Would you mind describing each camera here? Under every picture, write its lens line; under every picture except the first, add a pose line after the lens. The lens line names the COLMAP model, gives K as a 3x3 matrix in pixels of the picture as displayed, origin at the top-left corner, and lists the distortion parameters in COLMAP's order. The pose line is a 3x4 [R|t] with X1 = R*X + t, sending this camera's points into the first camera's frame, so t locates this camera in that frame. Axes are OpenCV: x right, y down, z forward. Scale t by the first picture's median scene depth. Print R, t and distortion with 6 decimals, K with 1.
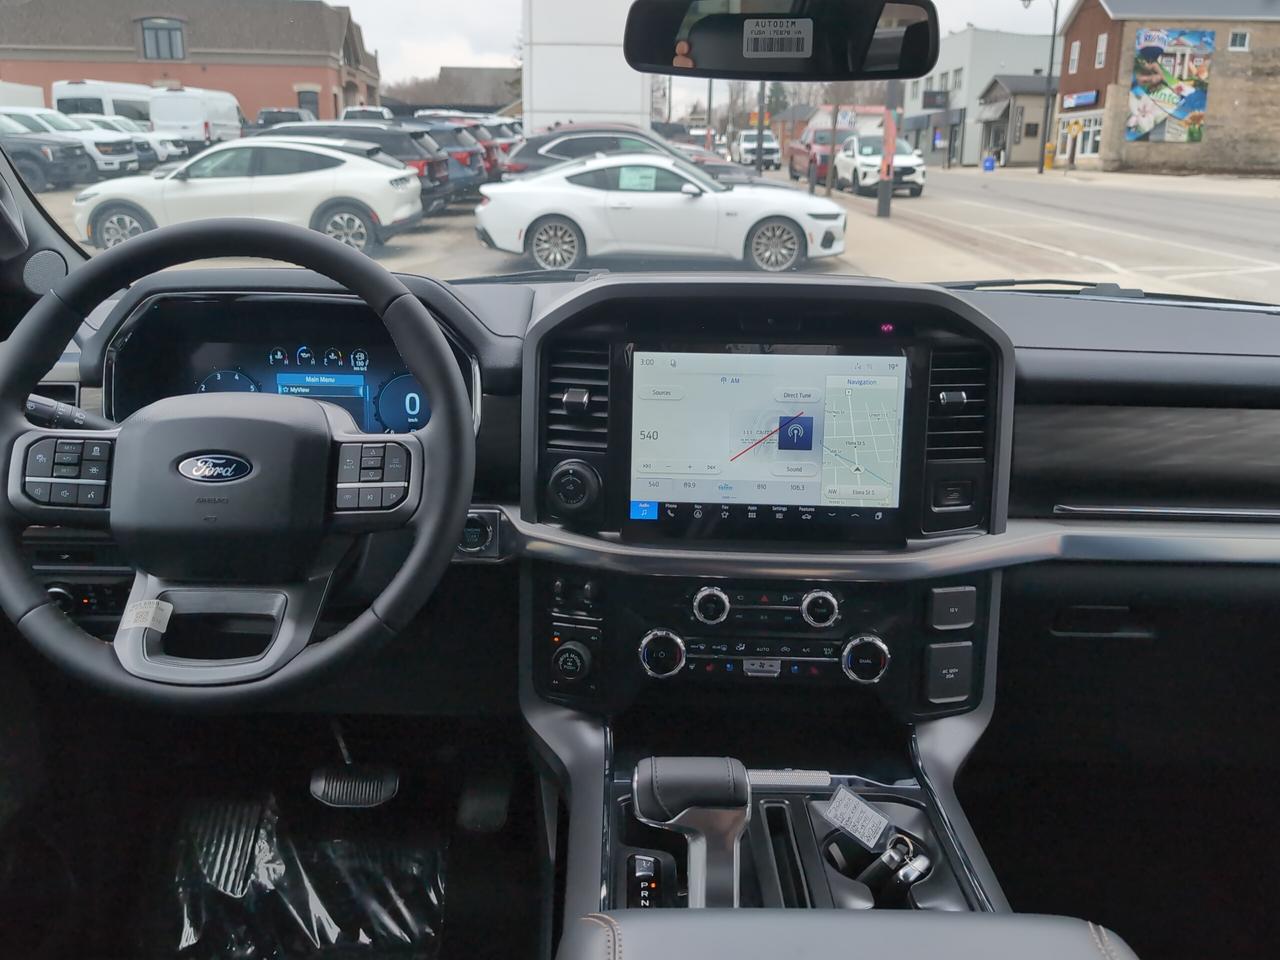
lens RADIAL K [[1093.0, 0, 640.0], [0, 1093.0, 480.0], [0, 0, 1]] dist [0.009060, -0.004565]
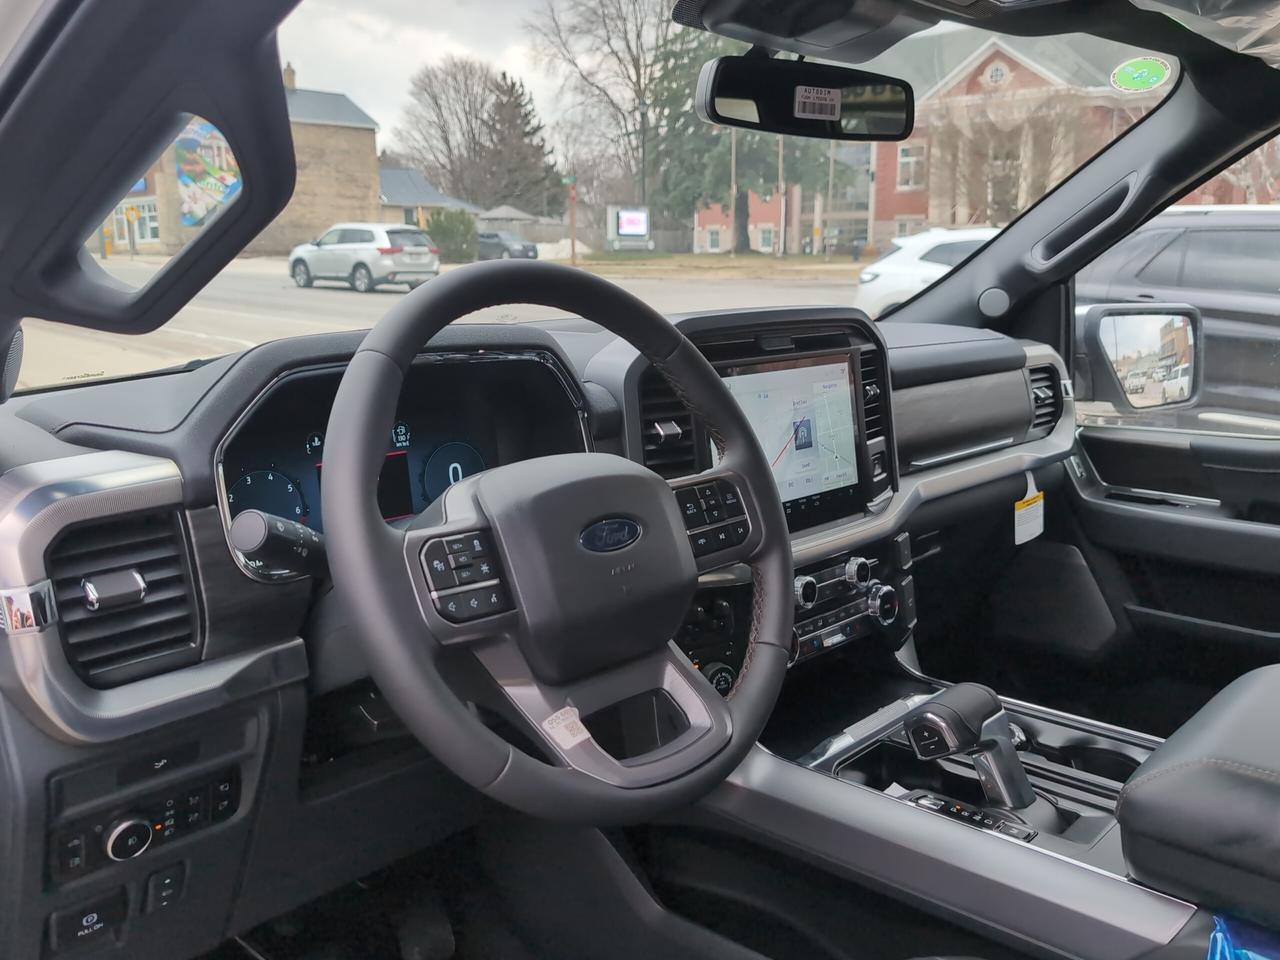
lens RADIAL K [[1089.1, 0, 640.0], [0, 1089.1, 480.0], [0, 0, 1]] dist [0.001281, -0.004220]
pose [[0.694148, -0.166541, 0.700302, -0.729346], [0.216600, 0.976105, 0.017434, -0.048457], [-0.686472, 0.139583, 0.713634, 0.264873]]
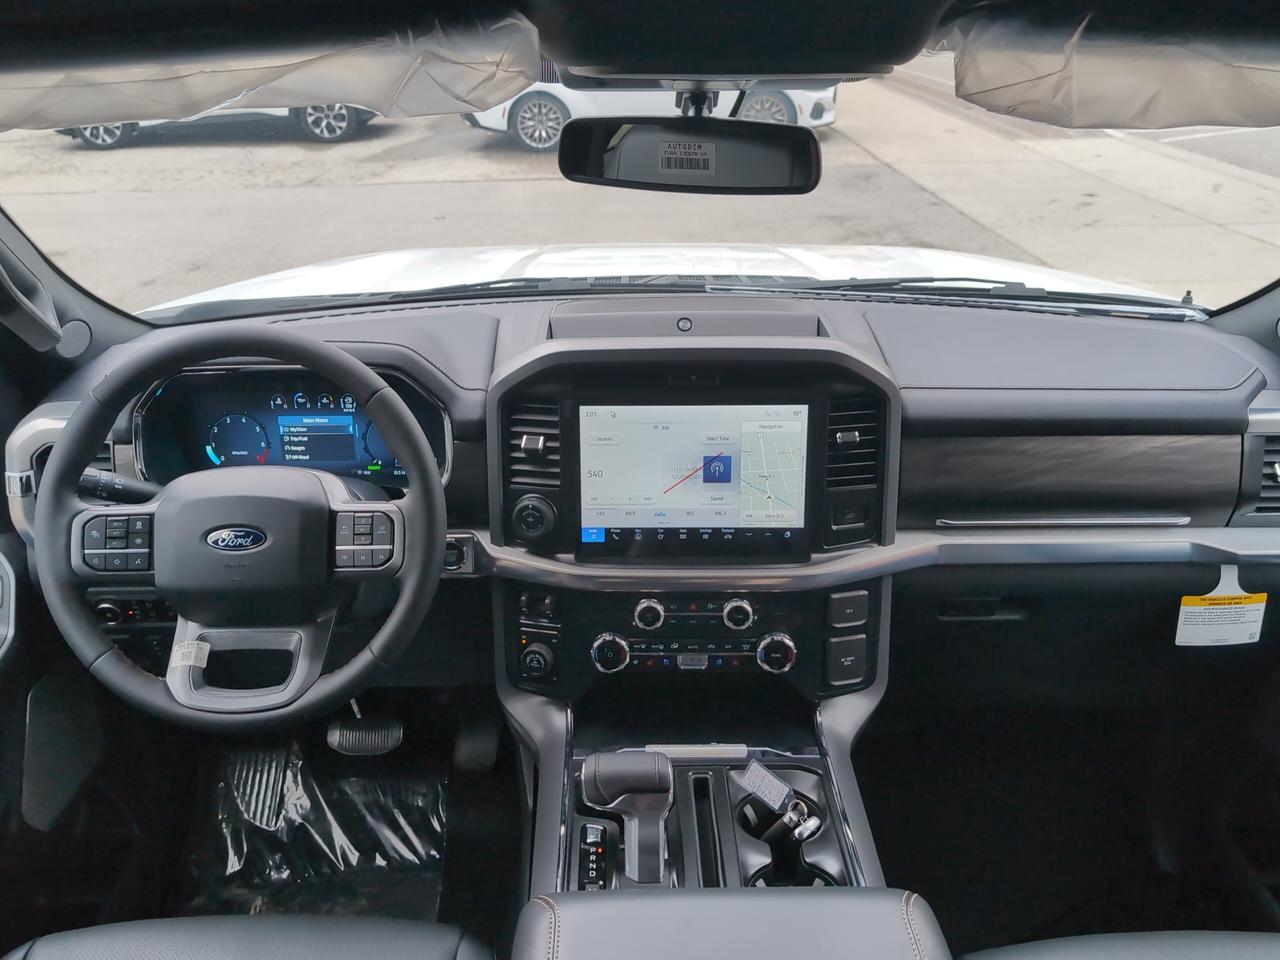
lens RADIAL K [[1092.5, 0, 640.0], [0, 1092.5, 480.0], [0, 0, 1]] dist [0.024106, -0.038442]
pose [[0.999663, -0.025924, -0.001095, 0.053562], [0.025862, 0.992103, 0.122727, -0.162983], [-0.002096, -0.122714, 0.992440, -0.167914]]
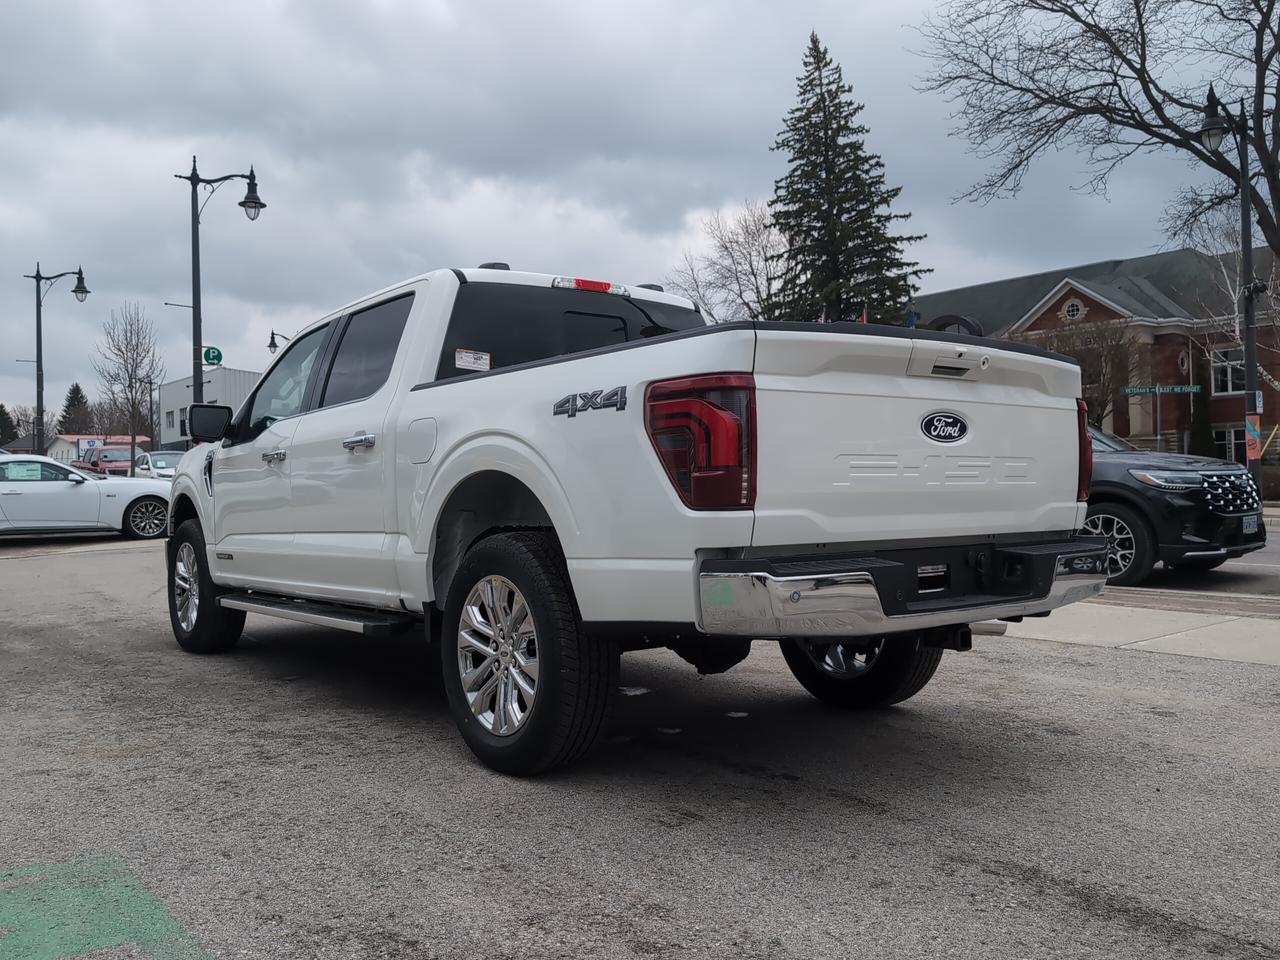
lens RADIAL K [[1086.6, 0, 640.0], [0, 1086.6, 480.0], [0, 0, 1]] dist [0.055019, -0.082938]
pose [[0.794492, -0.028936, 0.606585, -2.341710], [0.201371, 0.954902, -0.218200, 1.672831], [-0.572916, 0.295507, 0.764489, -3.974634]]
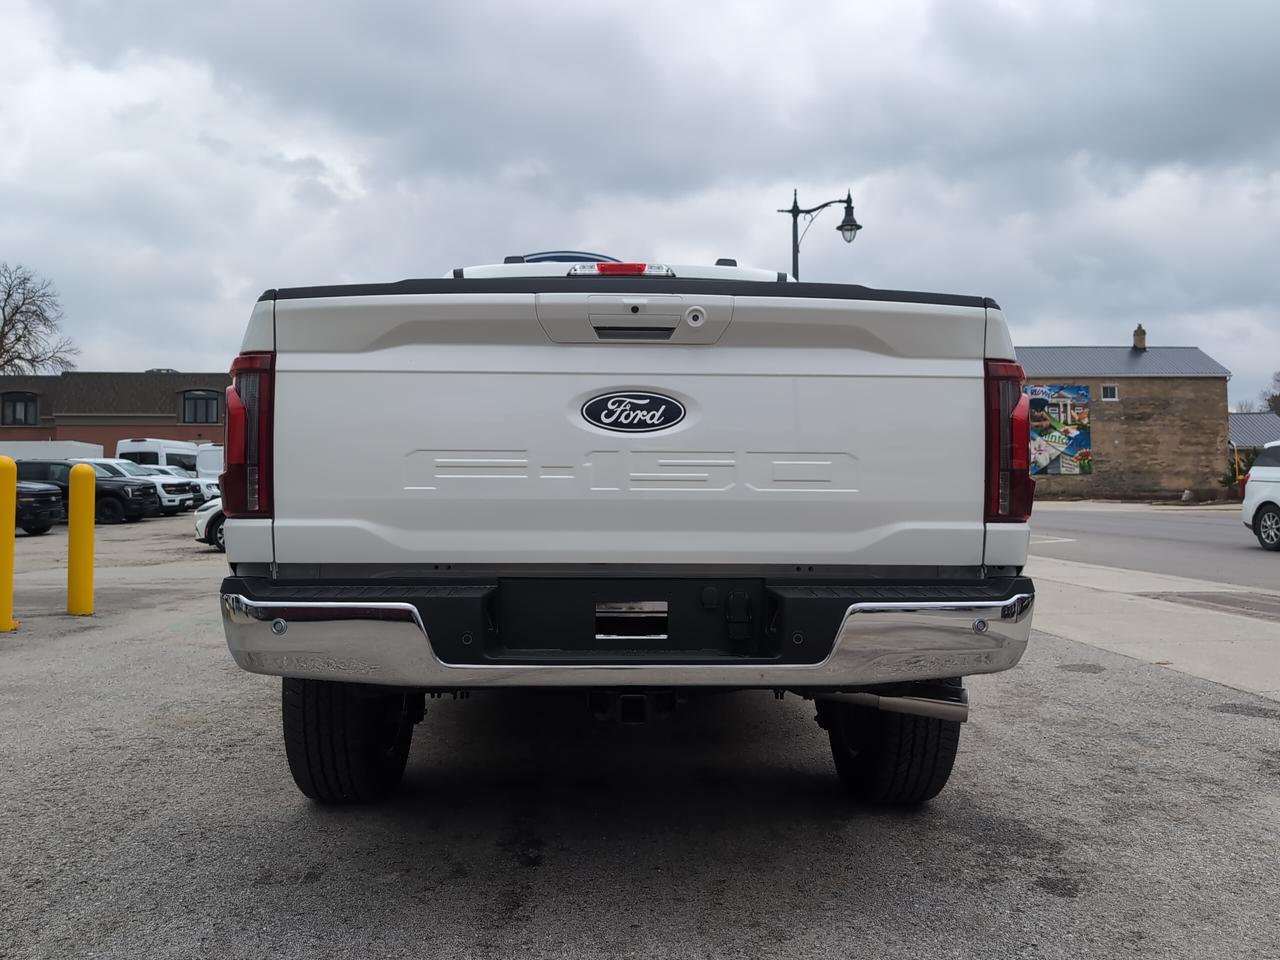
lens RADIAL K [[1093.0, 0, 640.0], [0, 1093.0, 480.0], [0, 0, 1]] dist [0.009060, -0.004565]
pose [[0.999463, -0.018473, 0.027050, 0.016060], [0.025881, 0.951547, -0.306412, 1.830246], [-0.020078, 0.306948, 0.951515, -4.201352]]
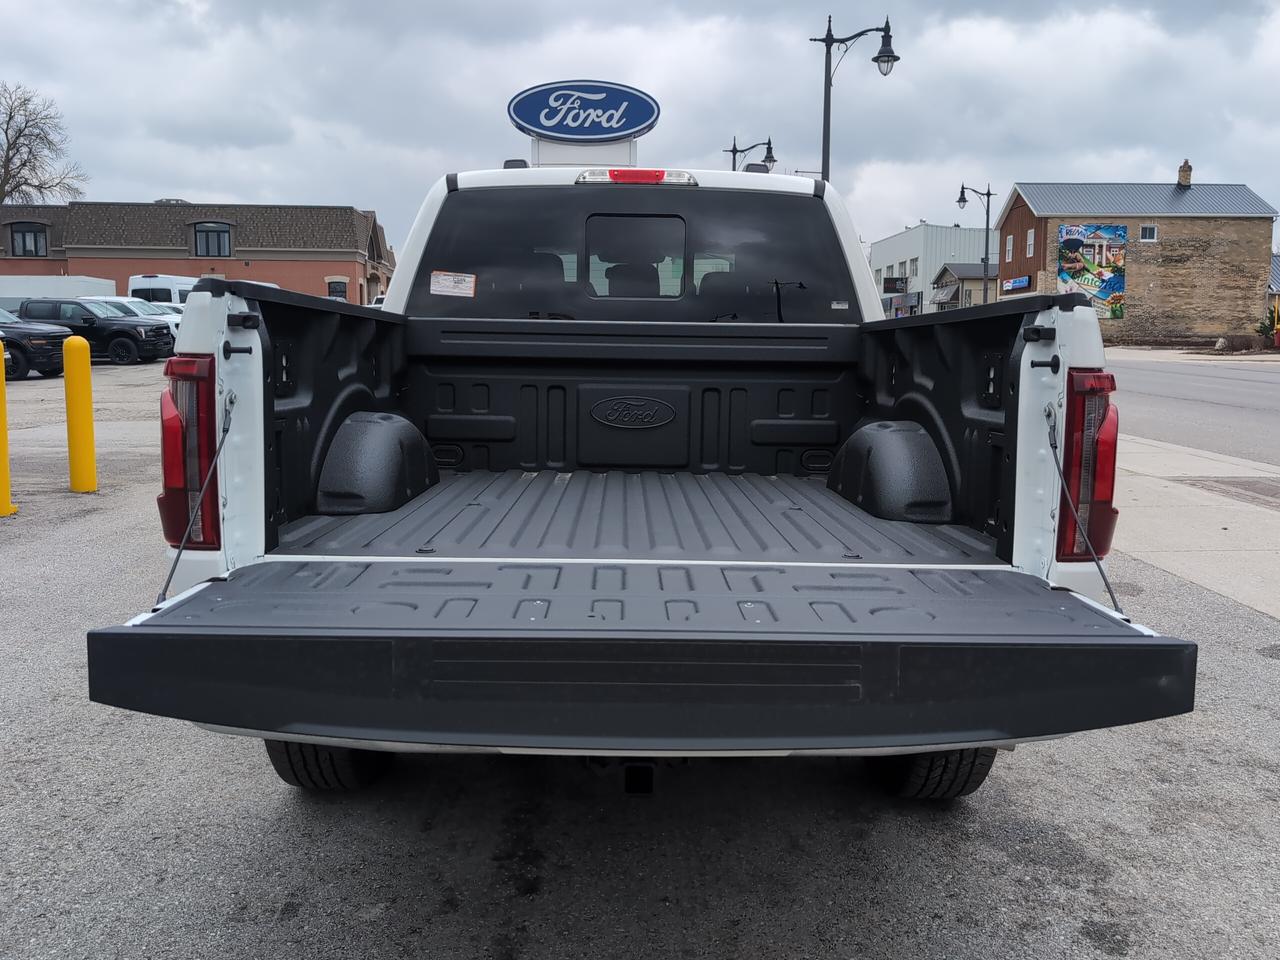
lens RADIAL K [[1090.2, 0, 640.0], [0, 1090.2, 480.0], [0, 0, 1]] dist [0.017359, -0.007907]
pose [[0.999926, -0.009668, 0.007404, 0.043811], [0.010726, 0.987141, -0.159491, 1.423996], [-0.005766, 0.159558, 0.987172, -3.966409]]
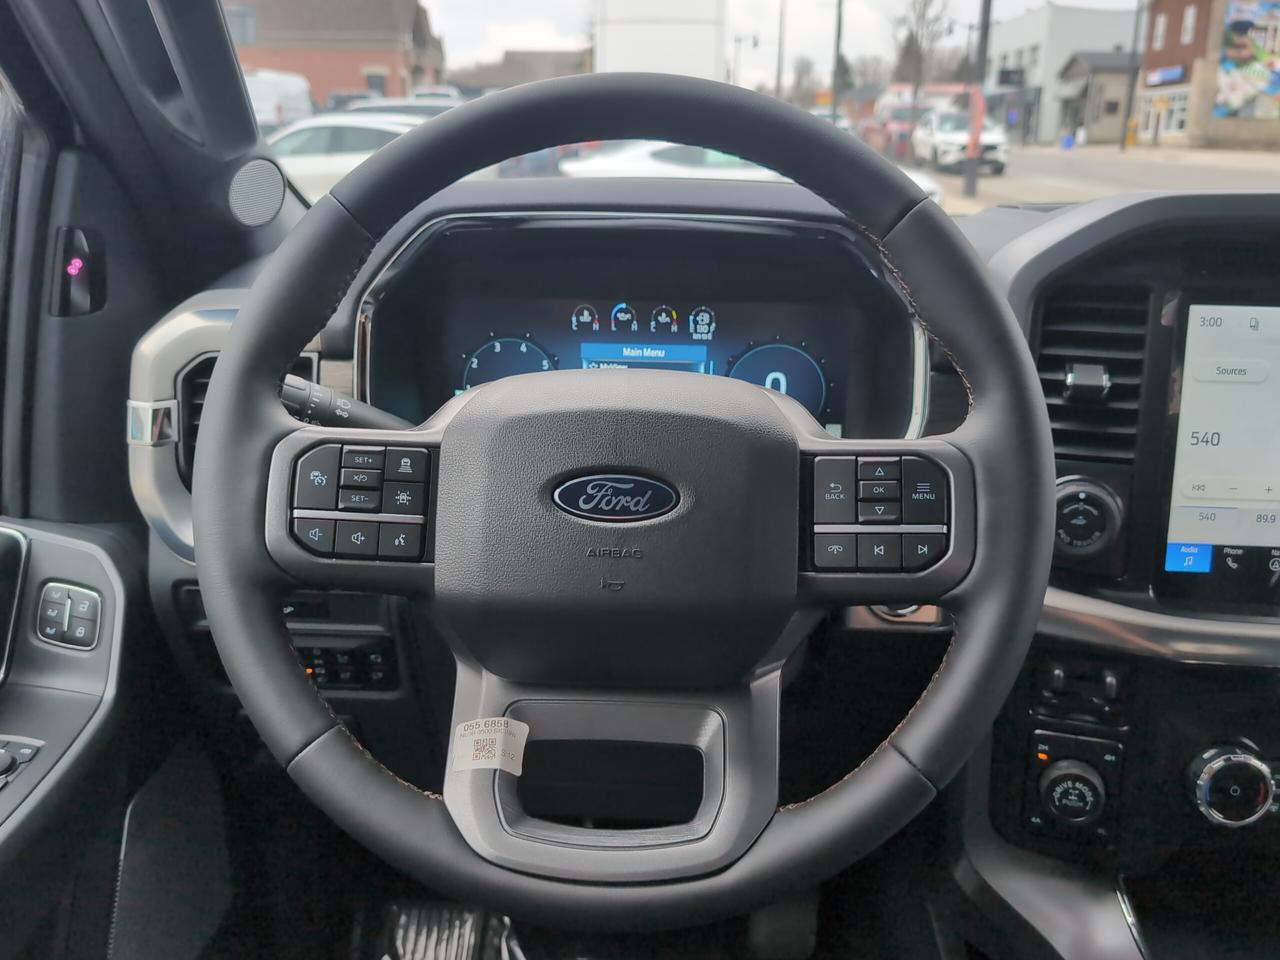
lens RADIAL K [[1092.5, 0, 640.0], [0, 1092.5, 480.0], [0, 0, 1]] dist [0.024106, -0.038442]
pose [[0.998557, 0.010083, -0.052738, -0.258043], [-0.009345, 0.999855, 0.014240, -0.021515], [0.052874, -0.013727, 0.998507, 0.316867]]
